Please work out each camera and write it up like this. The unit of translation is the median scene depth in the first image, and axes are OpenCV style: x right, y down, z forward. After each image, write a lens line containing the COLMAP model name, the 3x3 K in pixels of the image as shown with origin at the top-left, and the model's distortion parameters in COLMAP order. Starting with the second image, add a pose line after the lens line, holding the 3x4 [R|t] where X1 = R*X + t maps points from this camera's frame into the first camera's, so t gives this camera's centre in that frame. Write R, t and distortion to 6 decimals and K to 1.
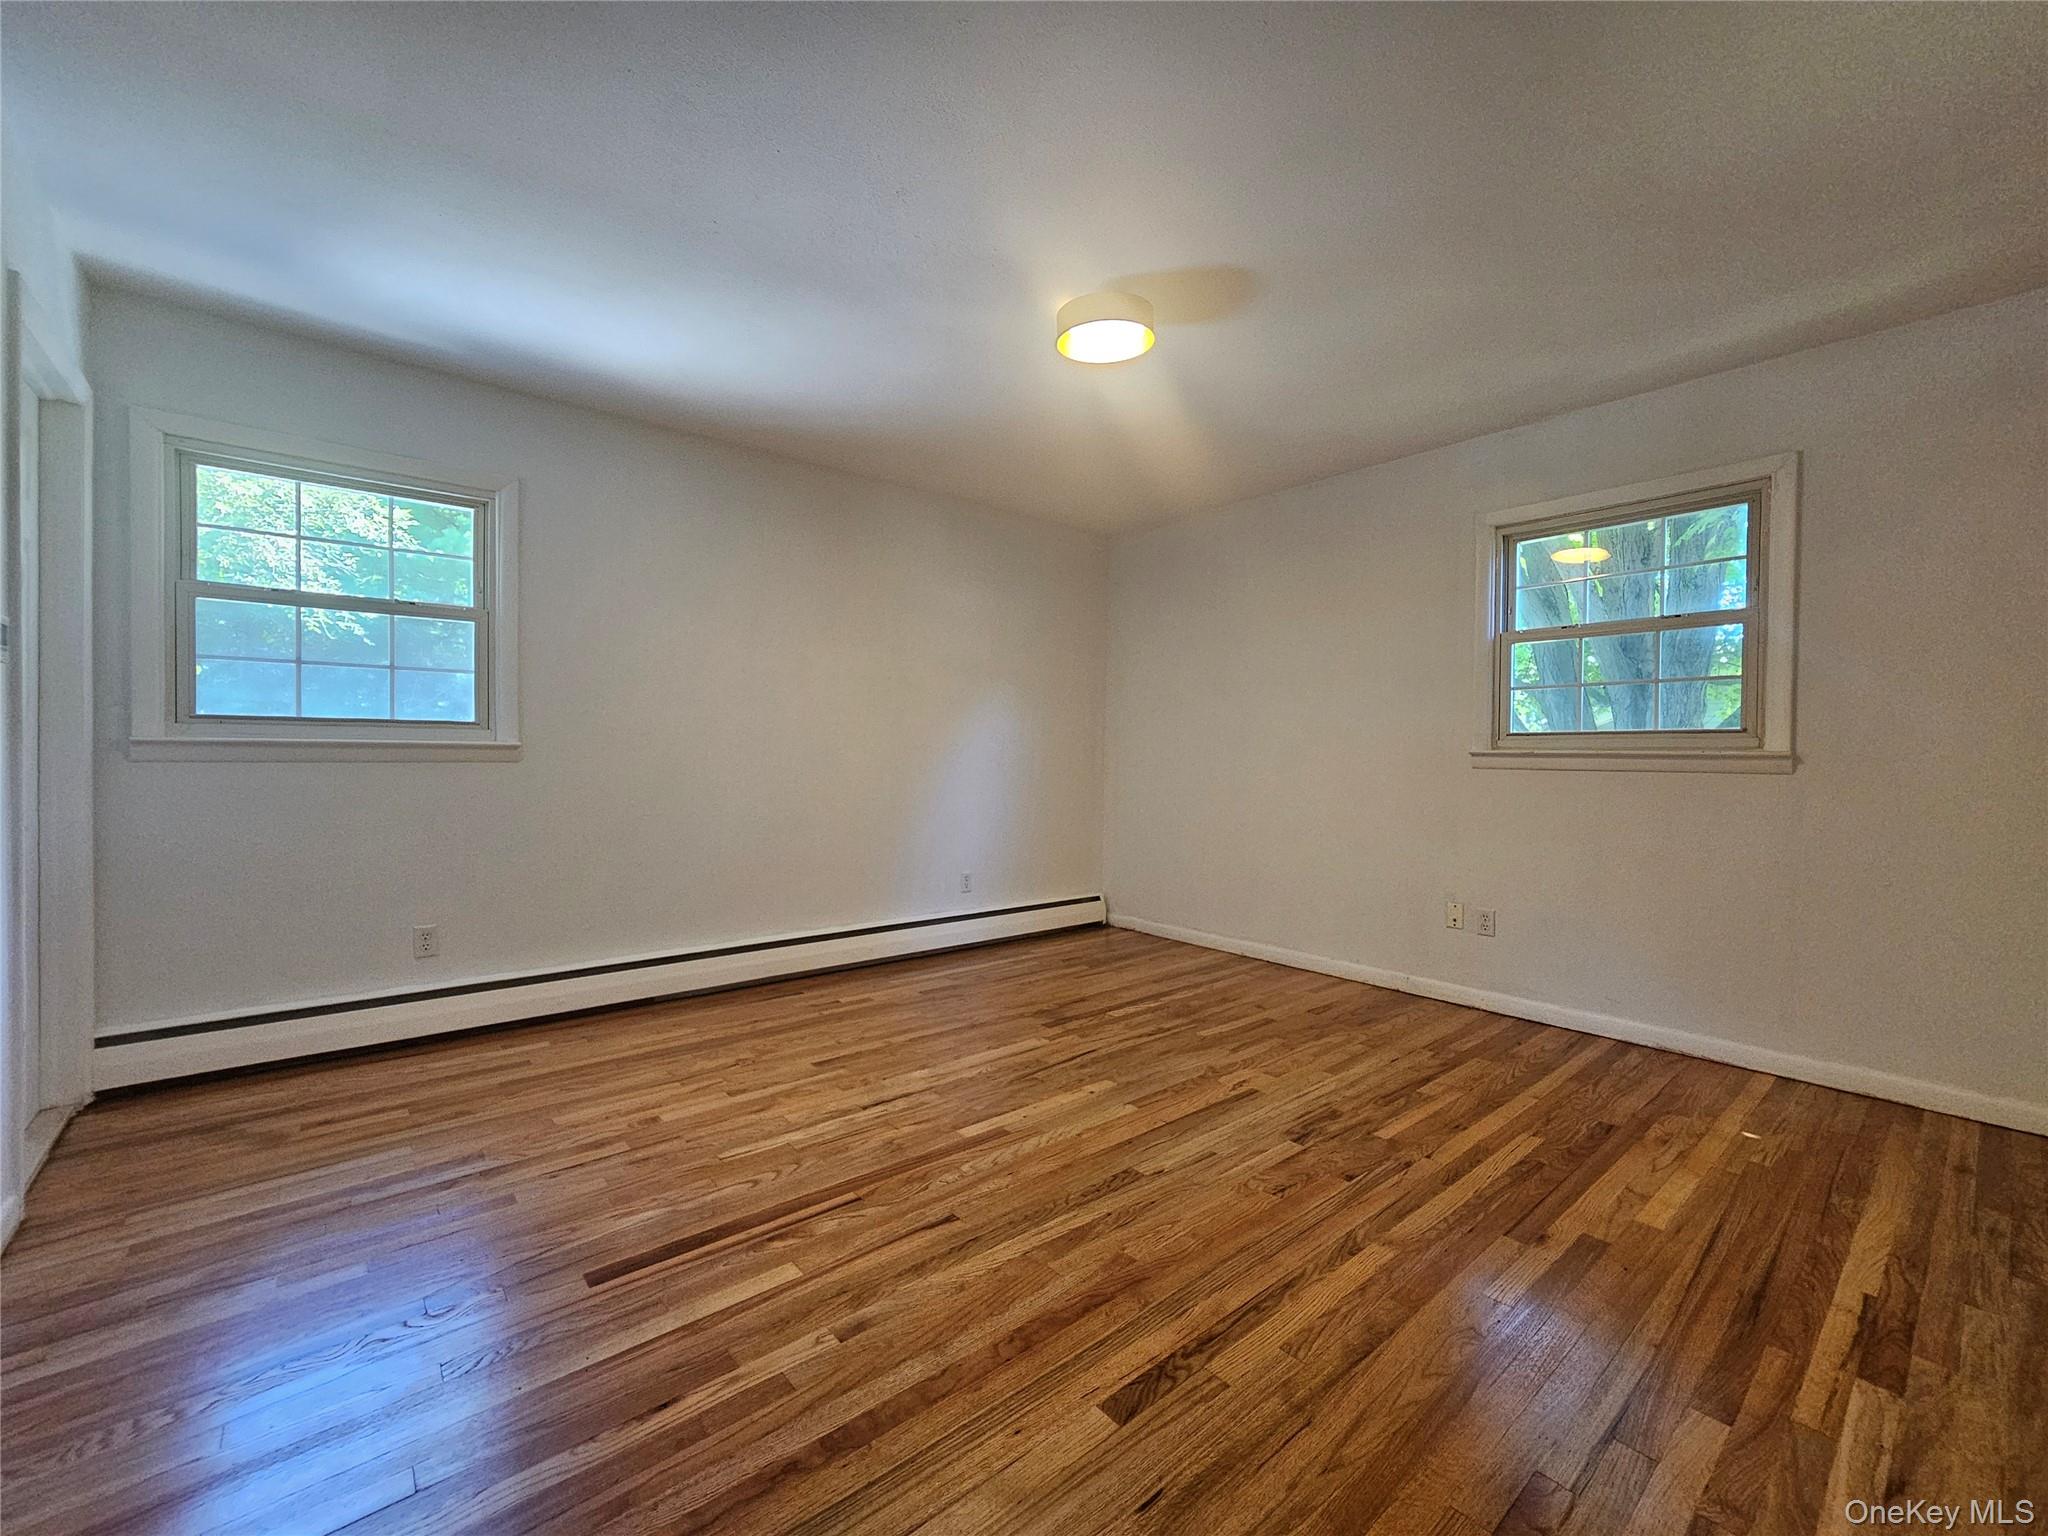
lens RADIAL K [[838.6, 0, 1023.1], [0, 838.6, 767.6], [0, 0, 1]] dist [-0.001359, 0.000237]
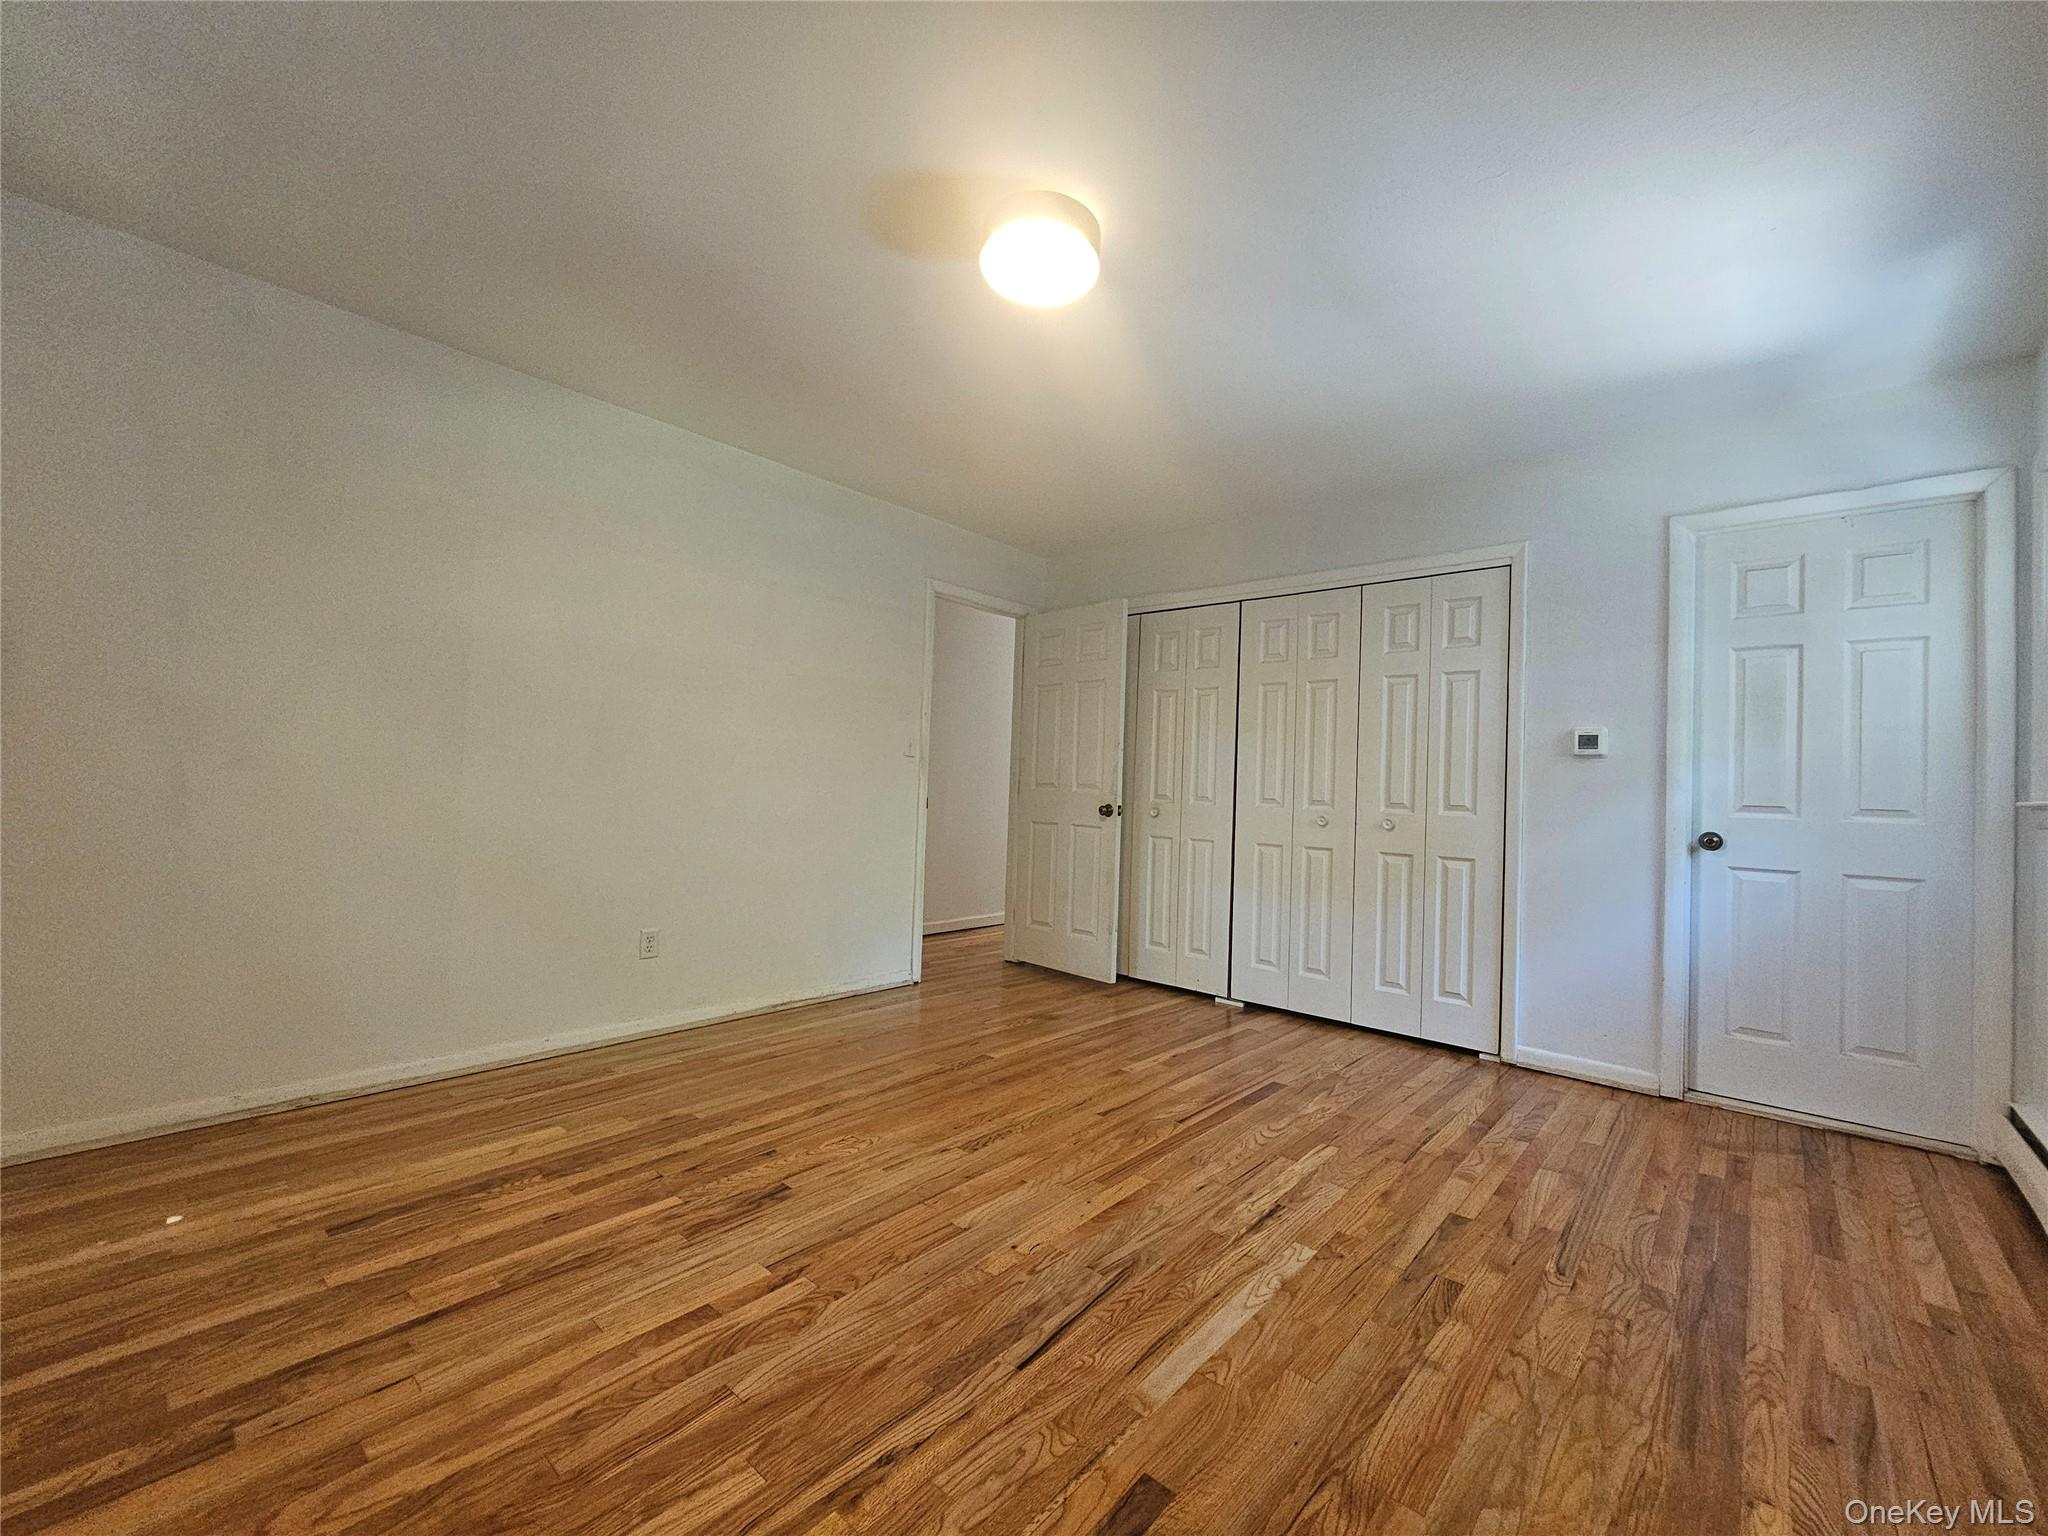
lens RADIAL K [[838.6, 0, 1024.0], [0, 838.6, 760.0], [0, 0, 1]] dist [-0.001359, 0.000237]
pose [[-0.988570, -0.050528, -0.142045, 0.219647], [-0.049056, 0.998700, -0.013848, -0.017227], [0.142560, -0.006722, -0.989763, 1.915280]]
